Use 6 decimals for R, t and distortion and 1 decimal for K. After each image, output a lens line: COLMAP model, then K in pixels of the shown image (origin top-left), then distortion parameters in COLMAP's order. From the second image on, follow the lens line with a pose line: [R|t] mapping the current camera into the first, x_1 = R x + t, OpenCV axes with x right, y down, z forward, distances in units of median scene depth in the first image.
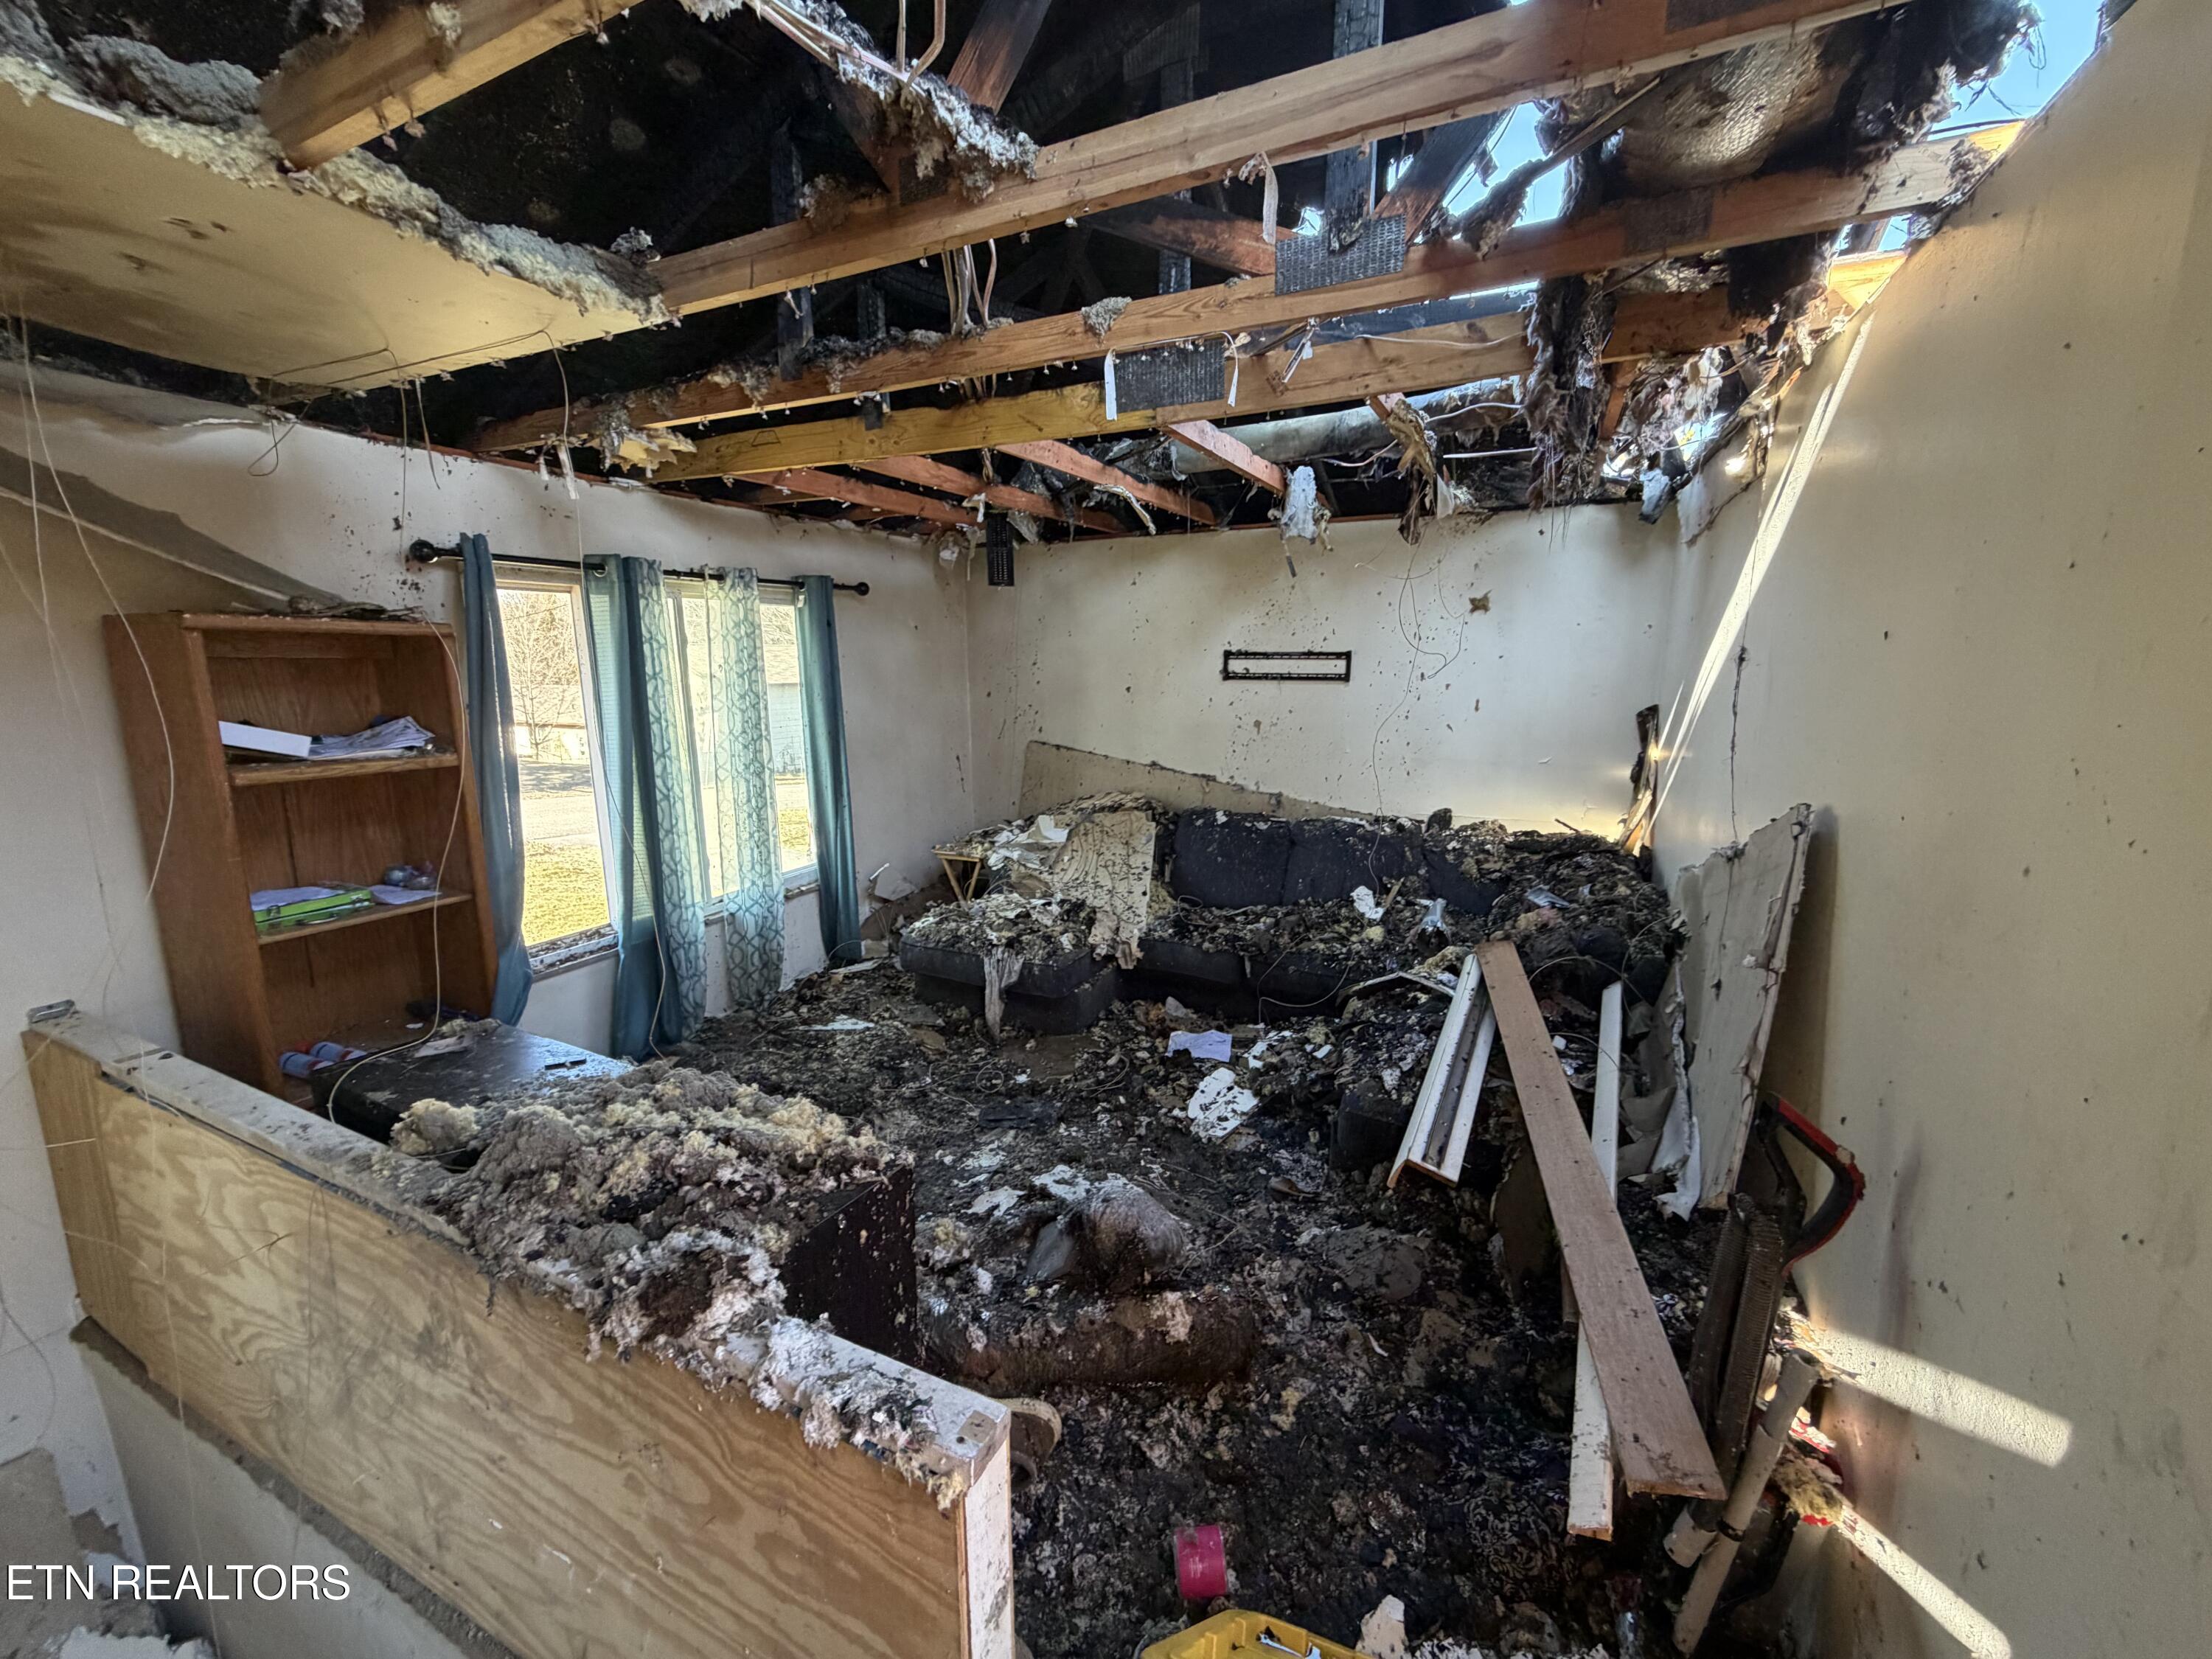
lens RADIAL K [[884.9, 0, 1113.9], [0, 884.9, 813.1], [0, 0, 1]] dist [0.001828, -0.000023]
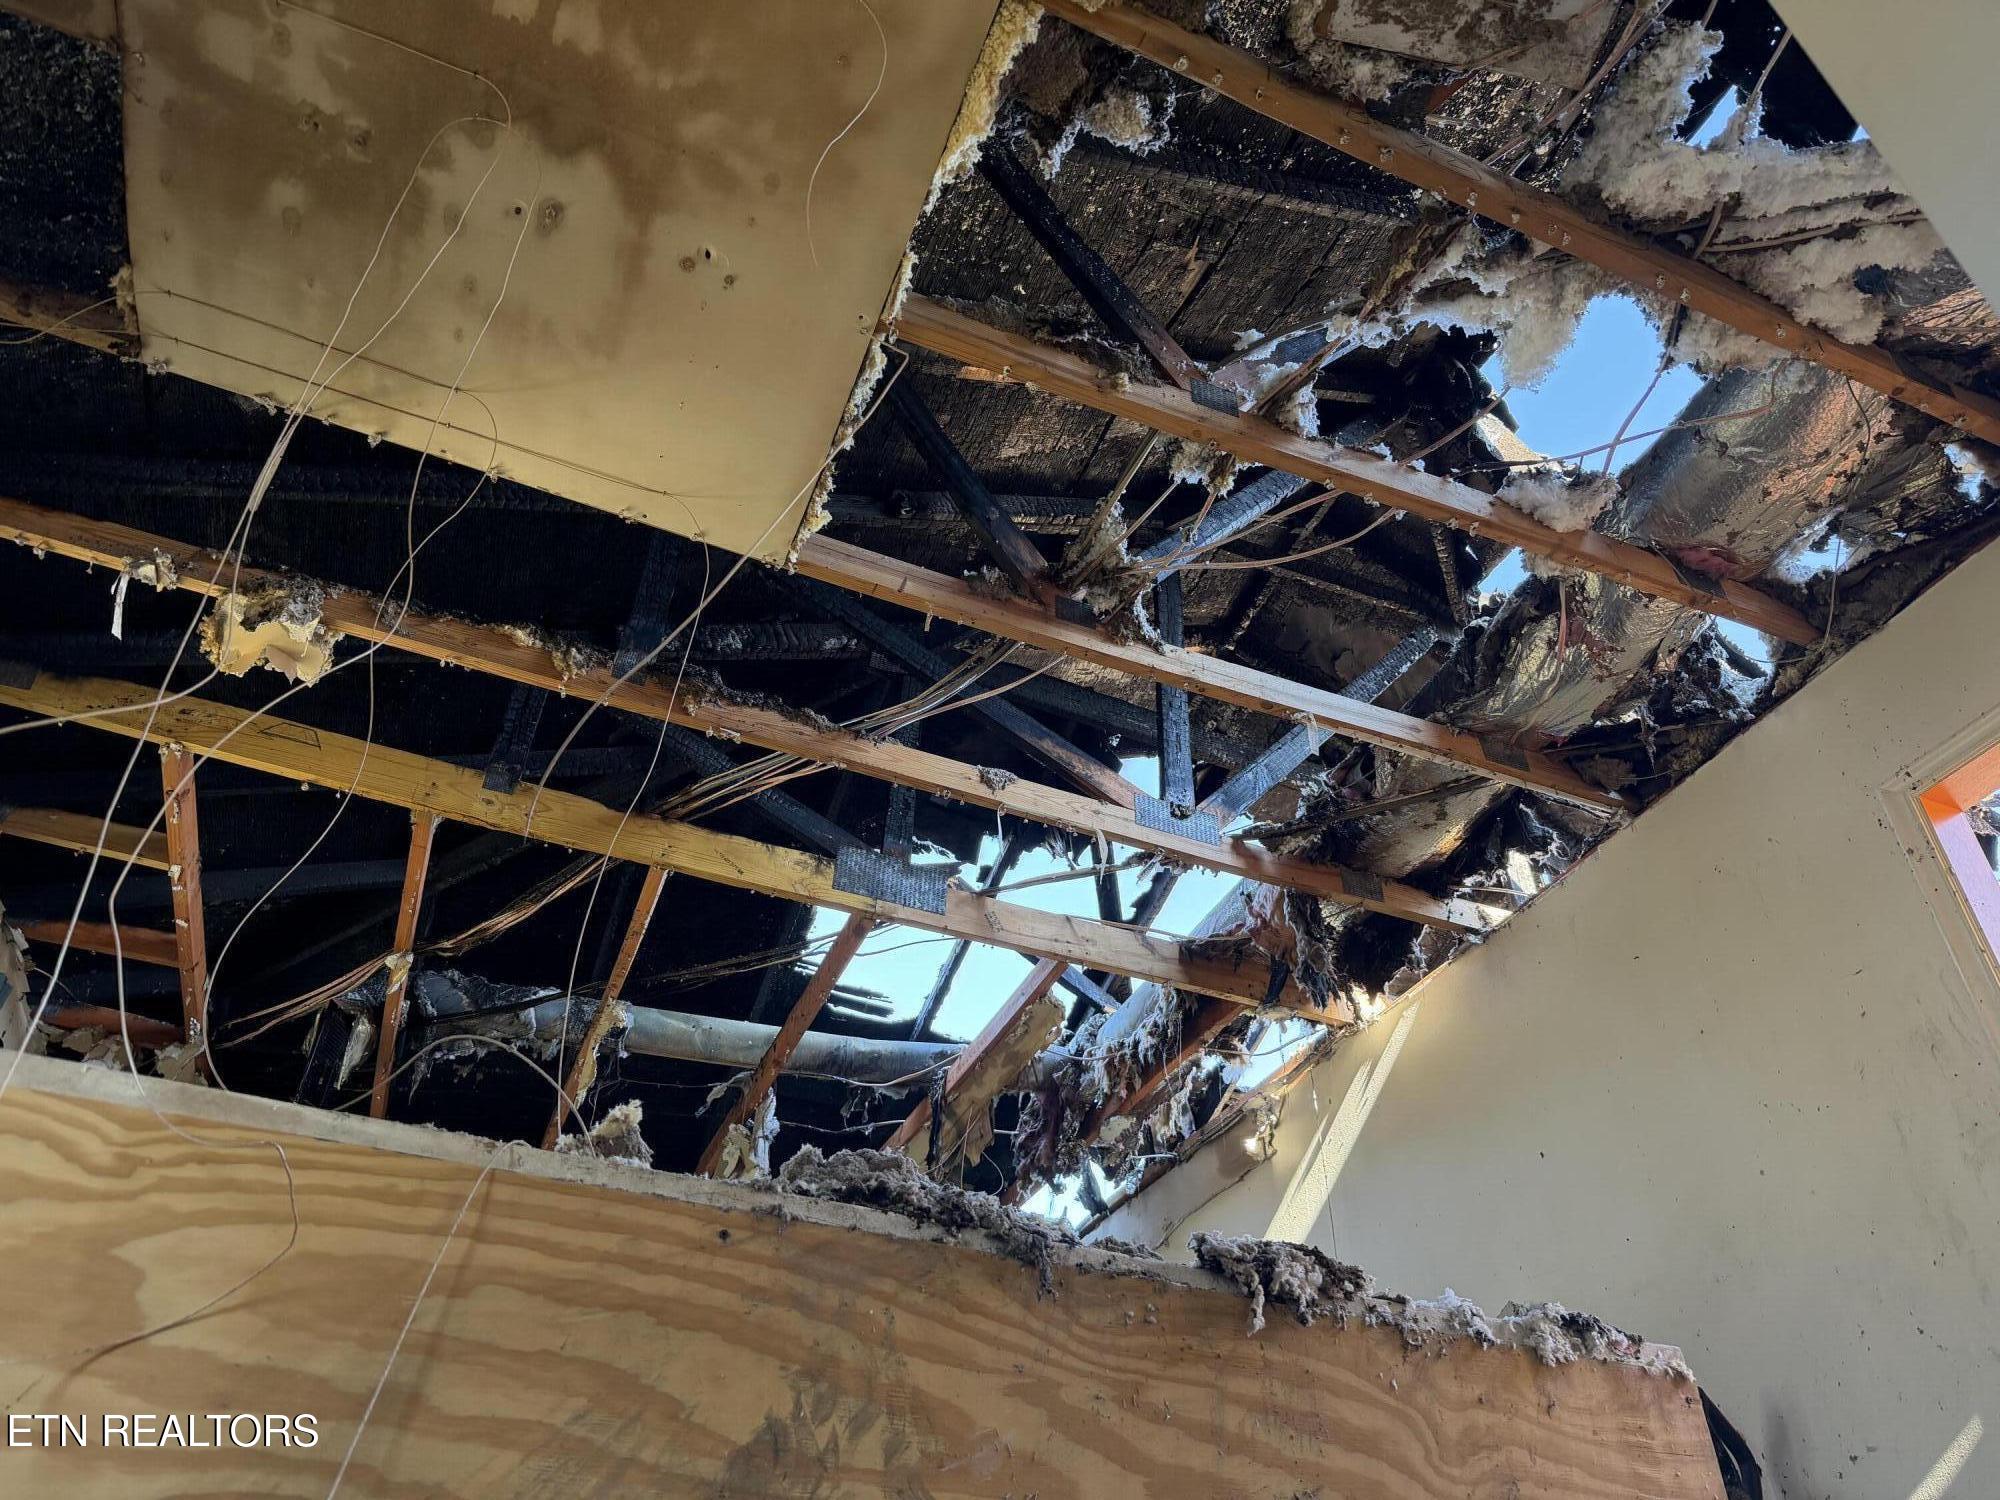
lens RADIAL K [[1393.7, 0, 1006.5], [0, 1393.7, 744.2], [0, 0, 1]] dist [0.033364, -0.014895]
pose [[0.663783, 0.494450, 0.561170, -1.159713], [0.109713, 0.677815, -0.727001, 0.794928], [-0.739835, 0.544138, 0.395675, 0.300741]]
